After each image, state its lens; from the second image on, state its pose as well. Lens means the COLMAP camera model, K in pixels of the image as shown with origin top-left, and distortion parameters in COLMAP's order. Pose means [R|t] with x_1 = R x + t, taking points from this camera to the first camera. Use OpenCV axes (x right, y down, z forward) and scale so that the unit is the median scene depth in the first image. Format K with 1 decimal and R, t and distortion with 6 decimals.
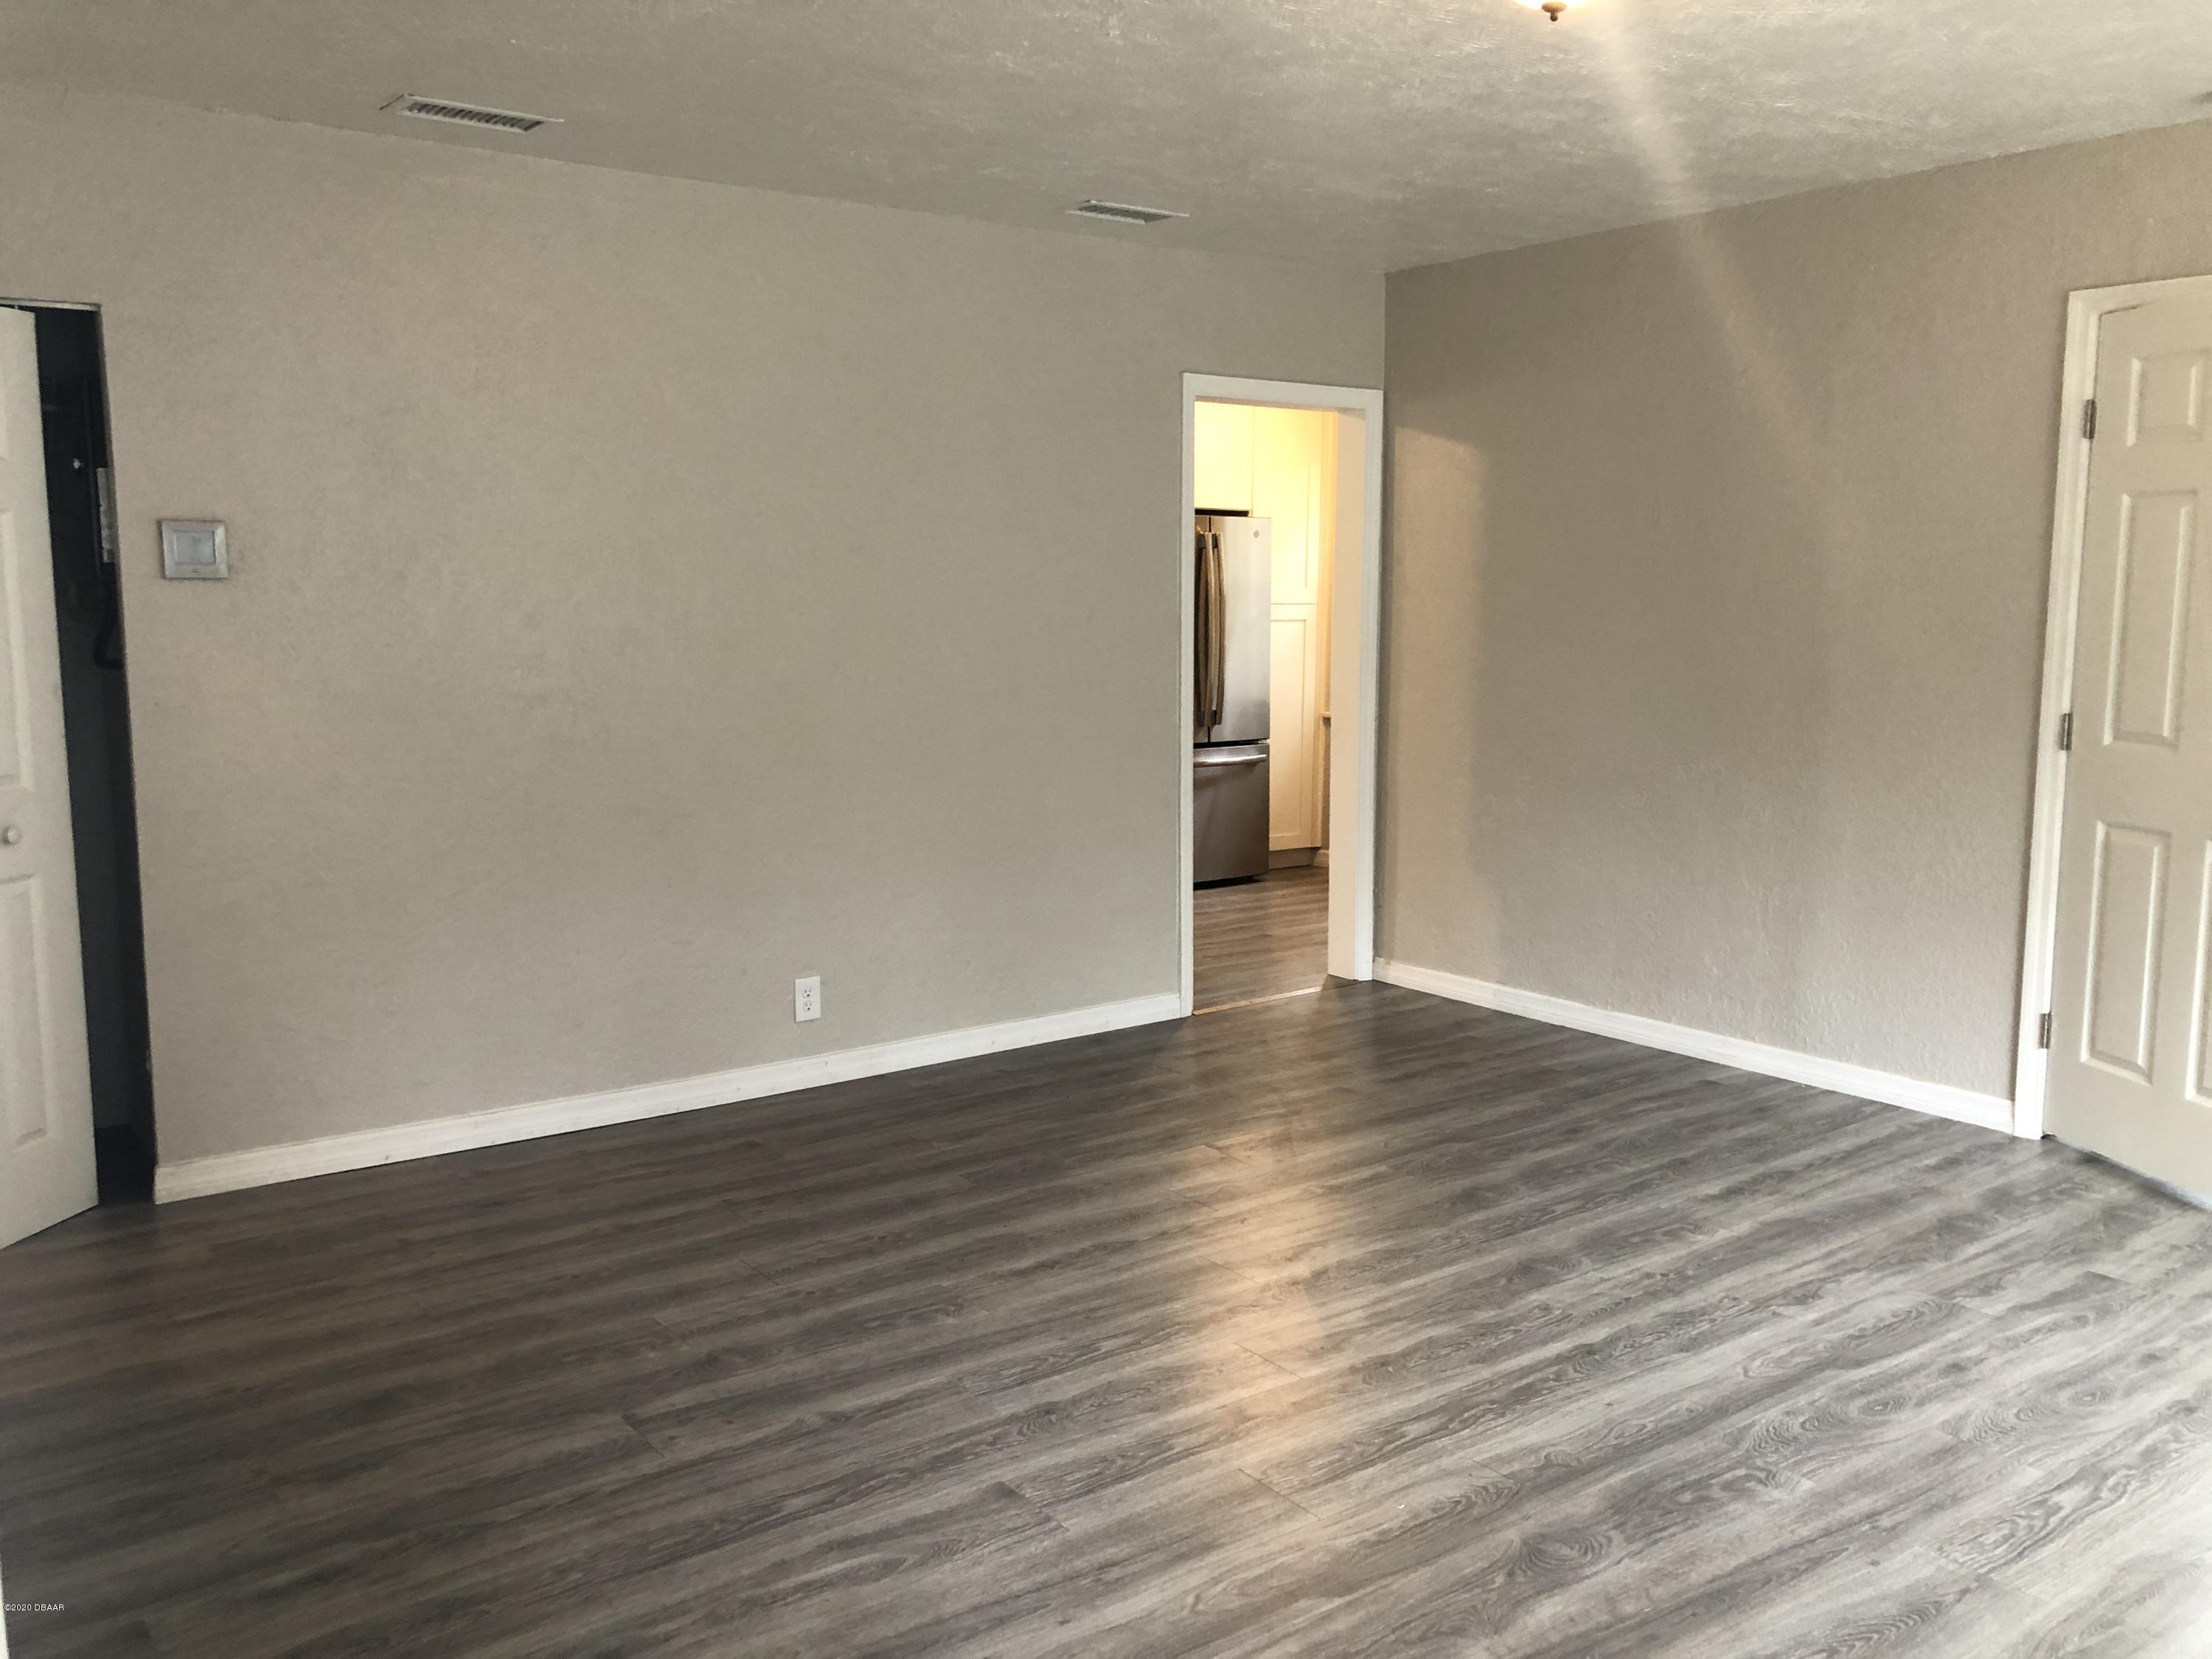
lens RADIAL K [[1801.8, 0, 1098.3], [0, 1801.8, 812.6], [0, 0, 1]] dist [0.038597, -0.030235]
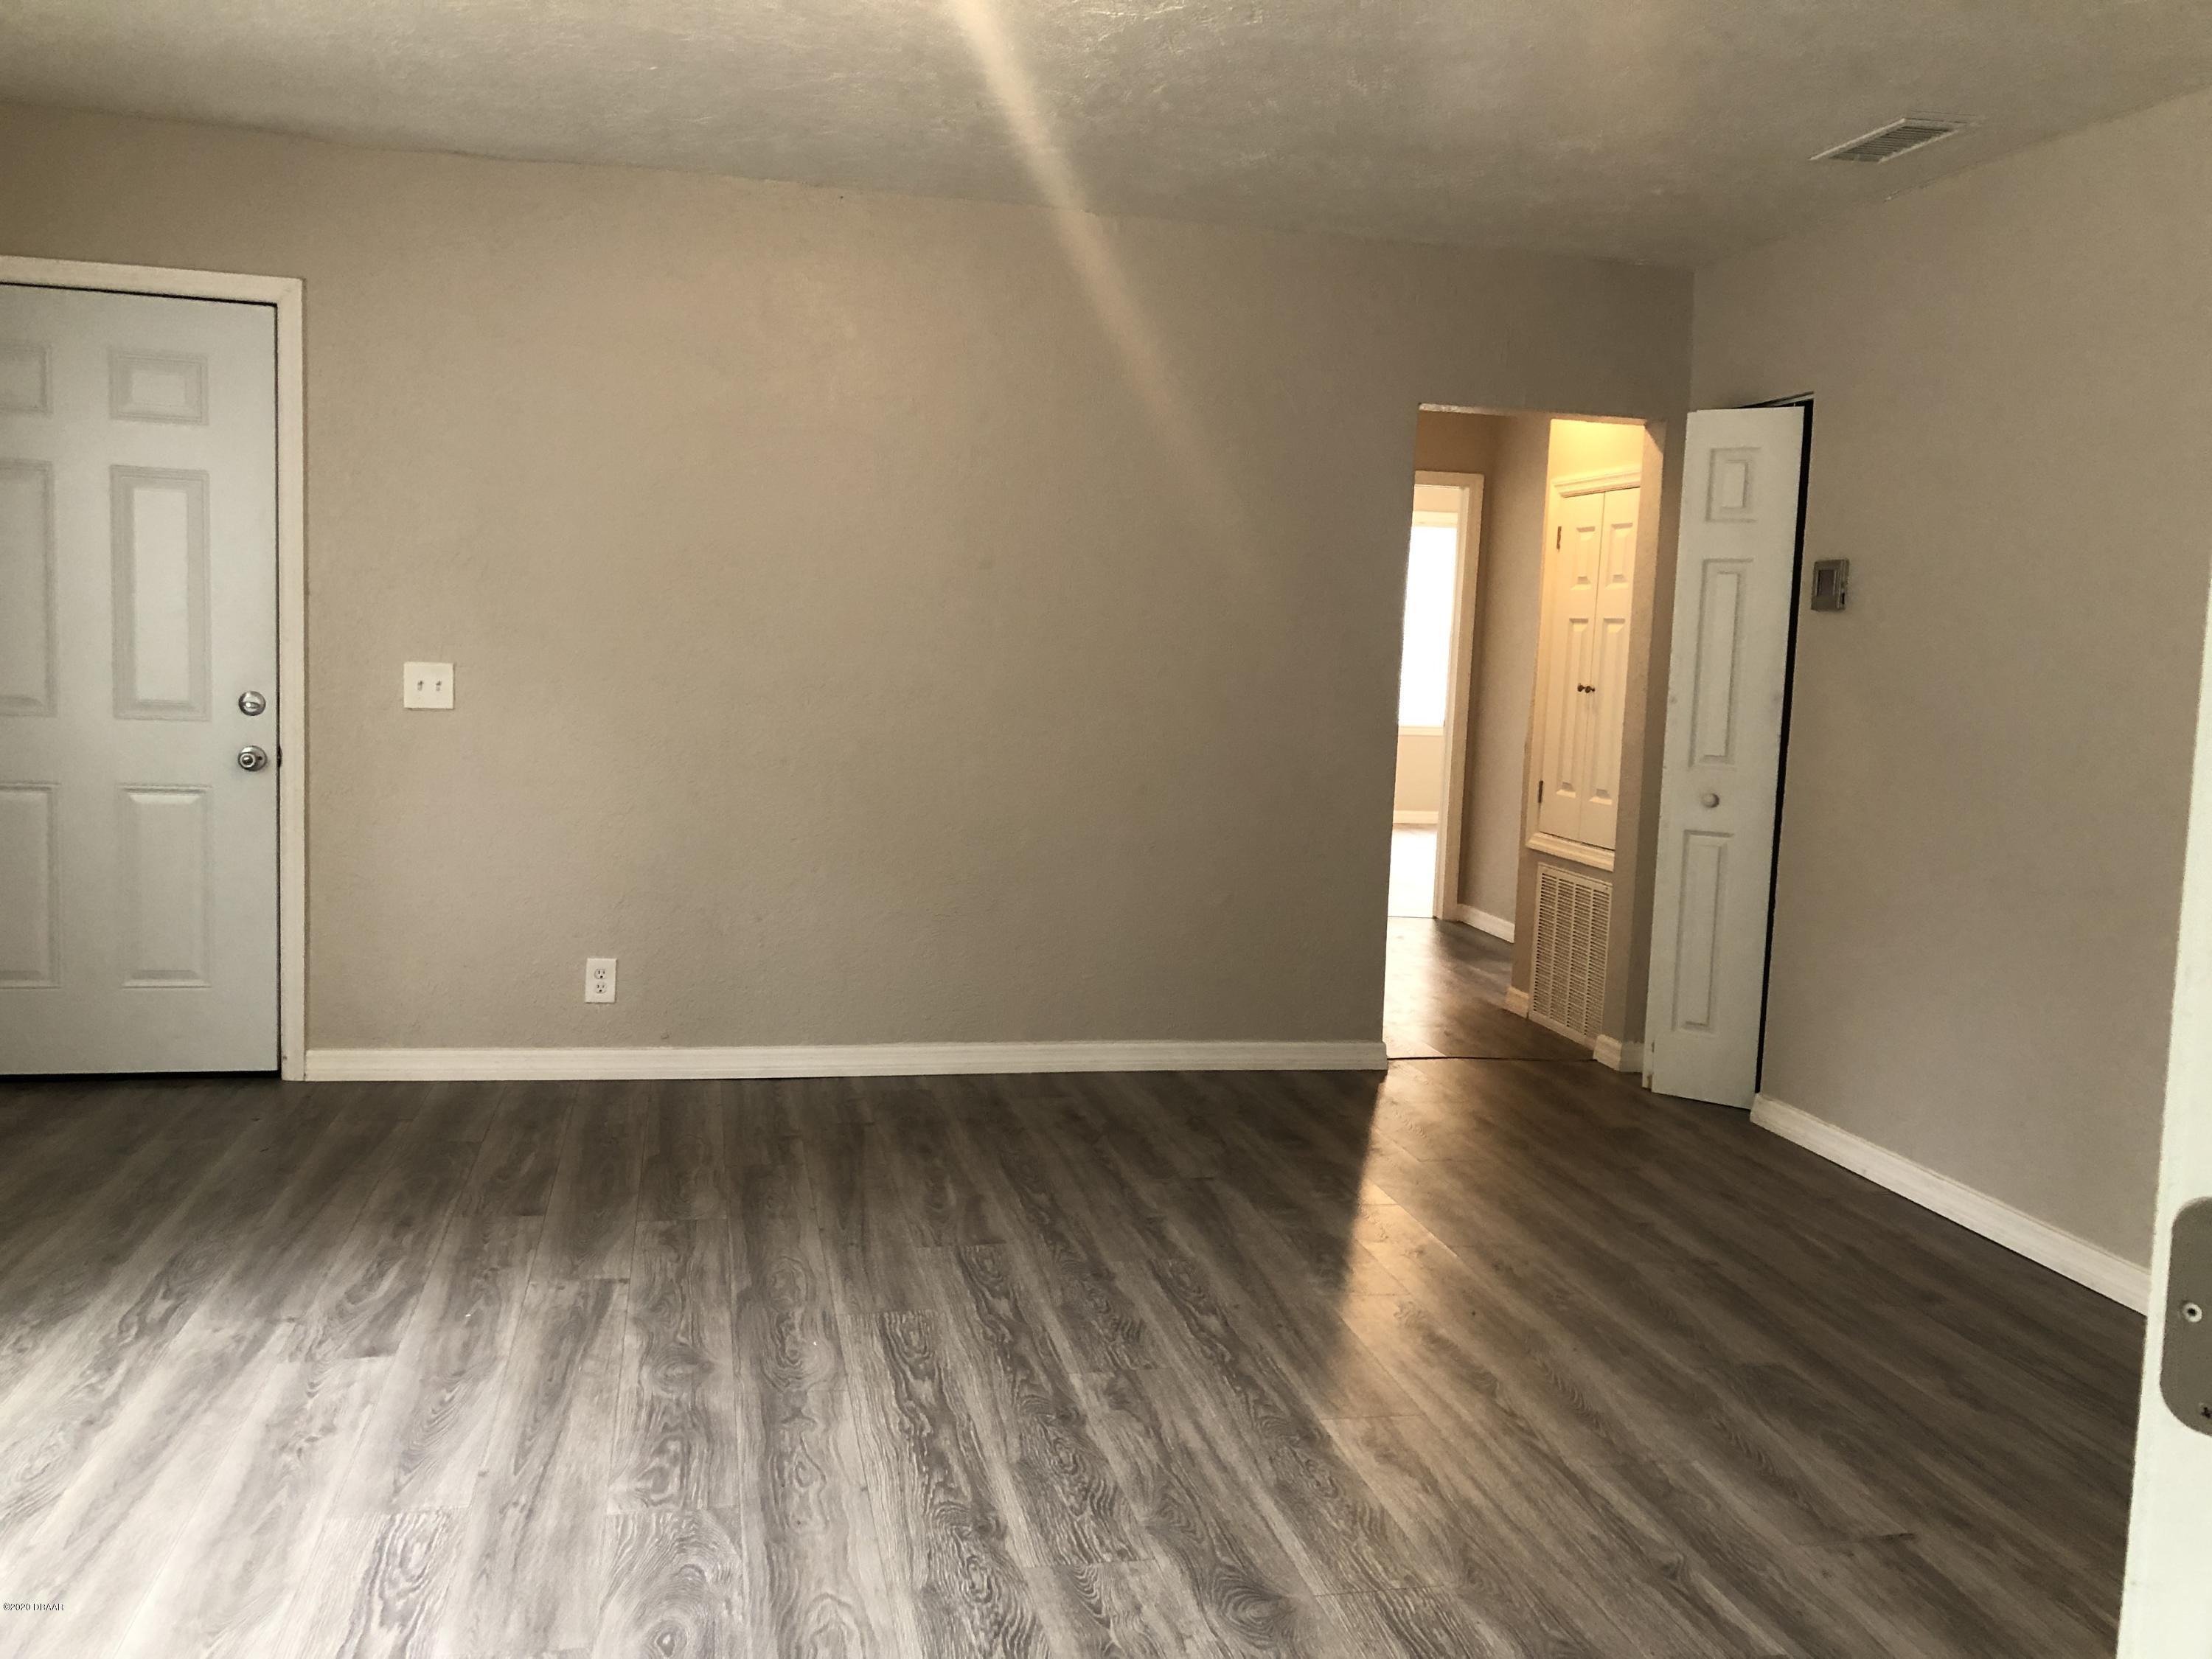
lens RADIAL K [[1801.8, 0, 1103.0], [0, 1801.8, 815.7], [0, 0, 1]] dist [0.038597, -0.030235]
pose [[-0.408415, 0.073613, -0.909823, 1.009988], [-0.153732, 0.976958, 0.148054, -0.132448], [0.899757, 0.200337, -0.387688, 1.392194]]
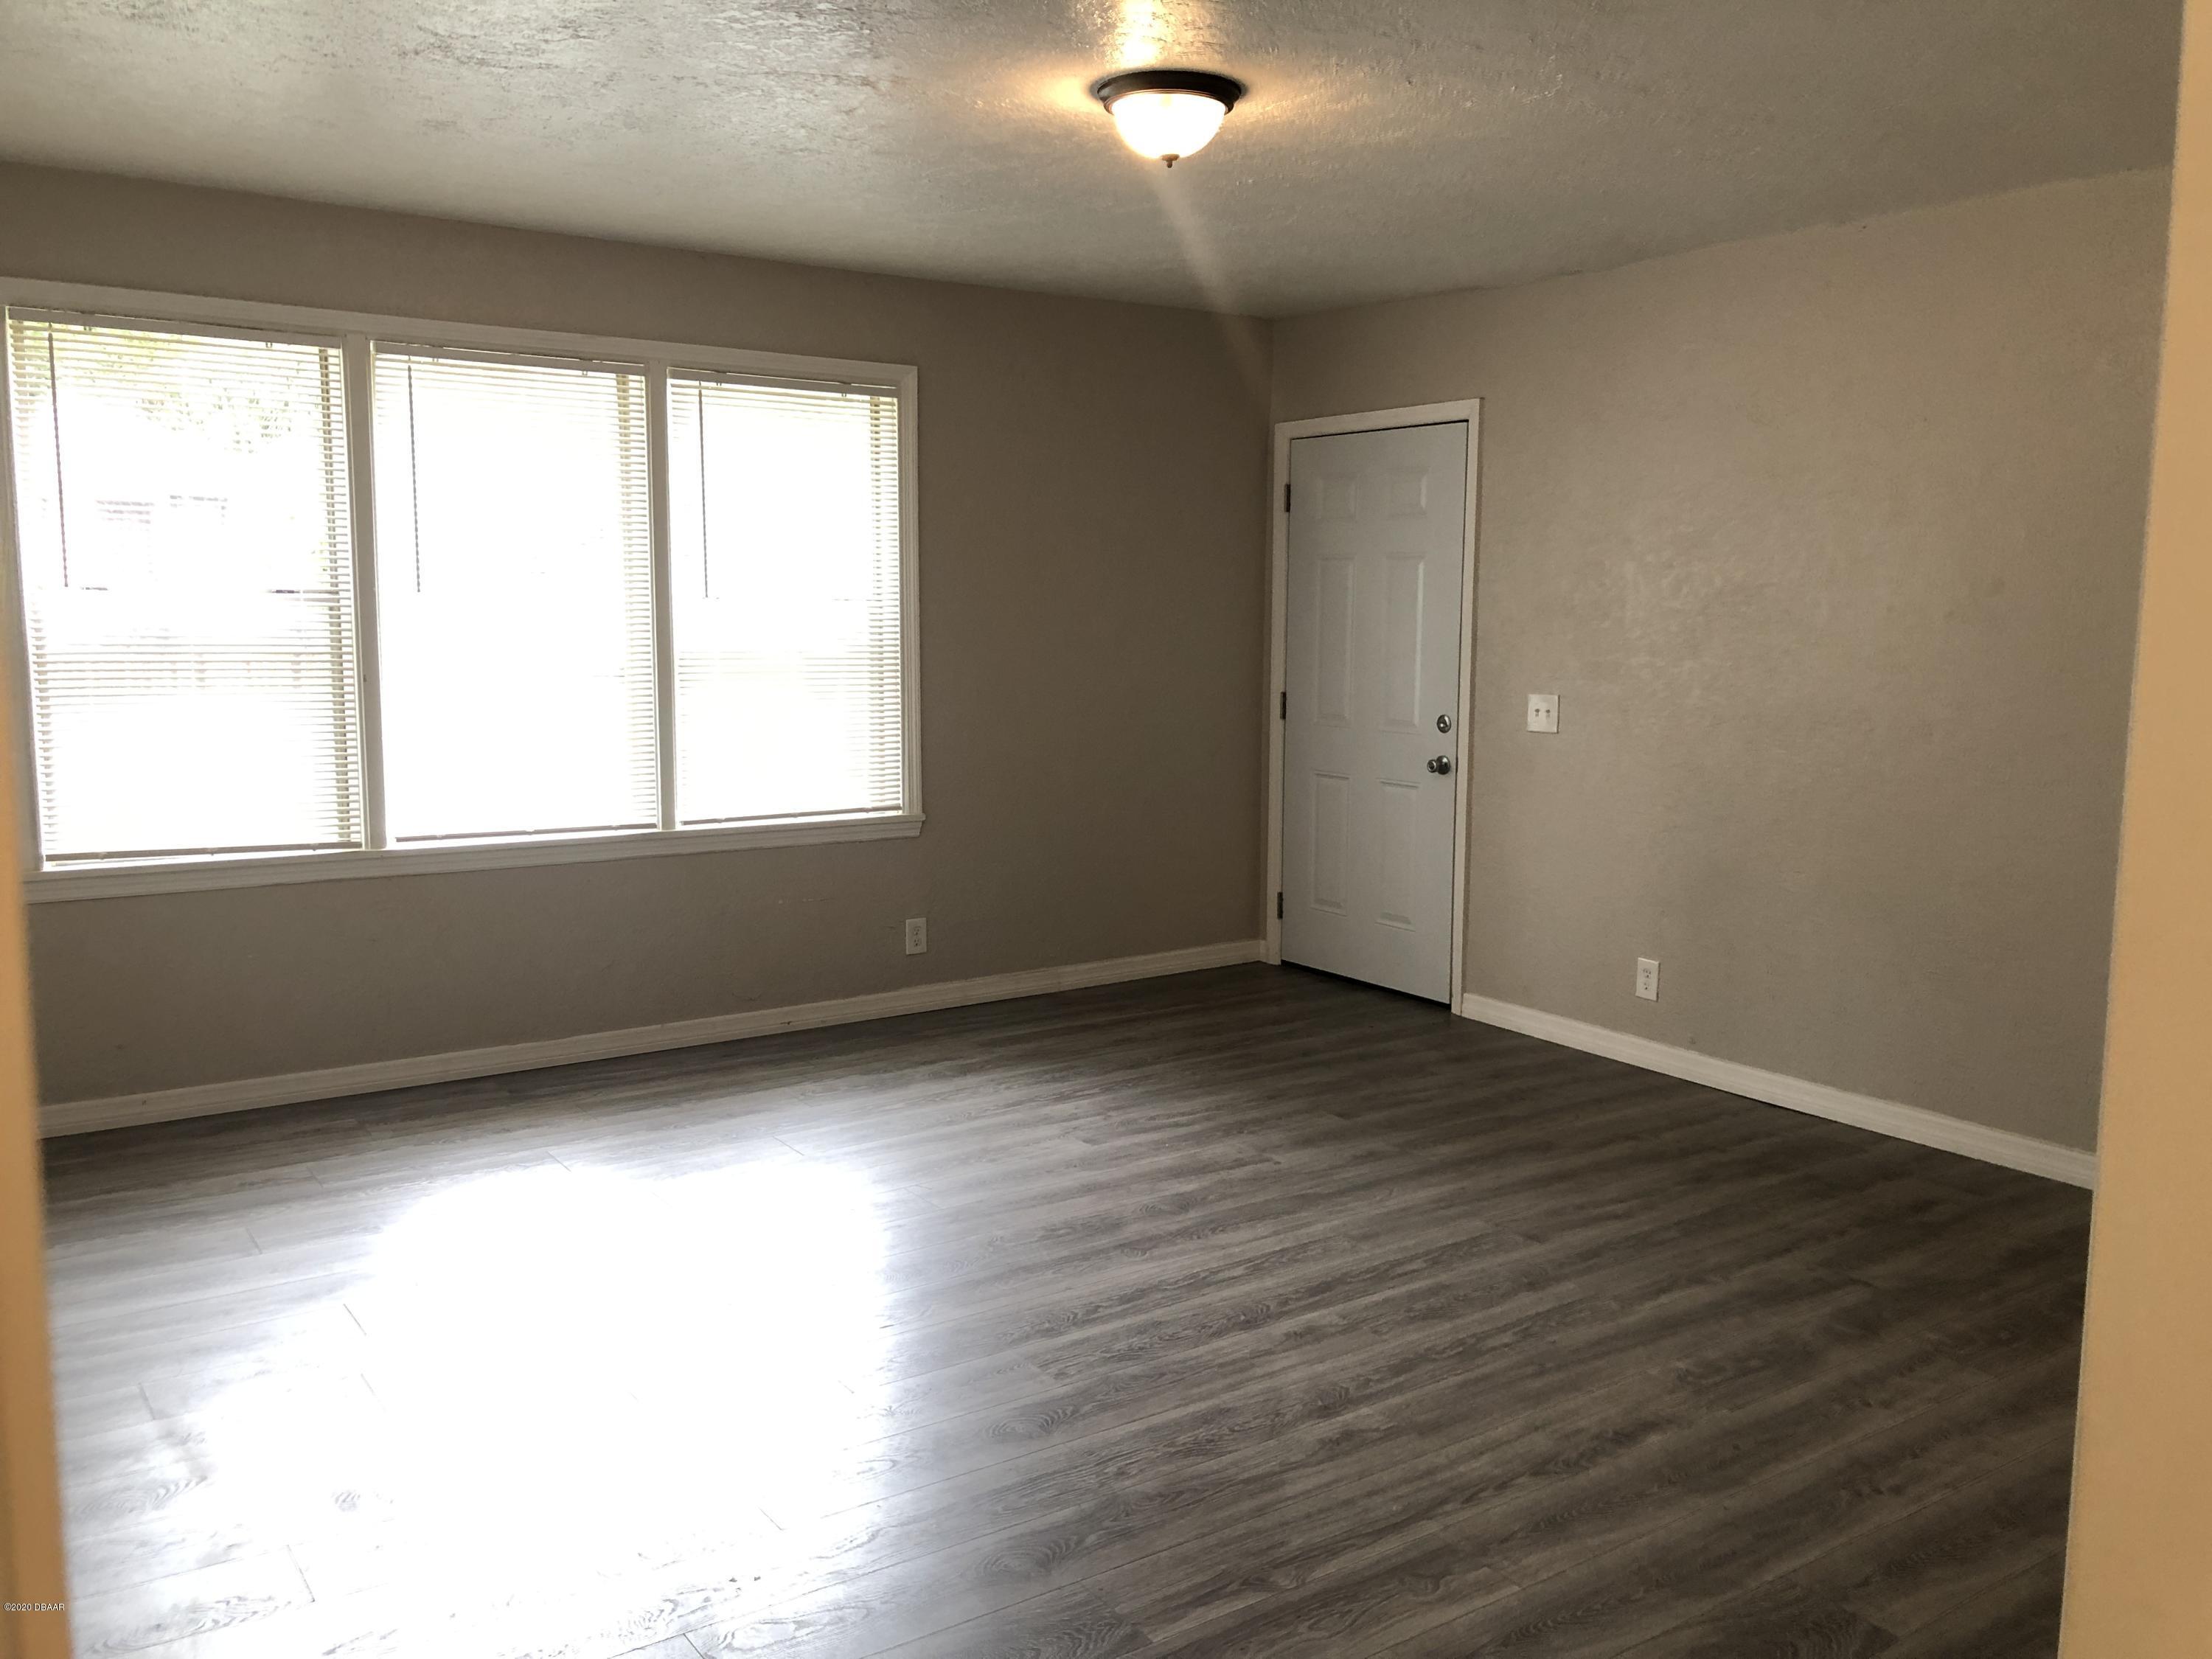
lens RADIAL K [[1801.8, 0, 1113.5], [0, 1801.8, 826.3], [0, 0, 1]] dist [0.038597, -0.030235]
pose [[-0.999580, -0.015640, 0.024378, 0.231045], [-0.009057, 0.968245, 0.249840, -0.274980], [-0.027512, 0.249515, -0.967980, 2.116014]]
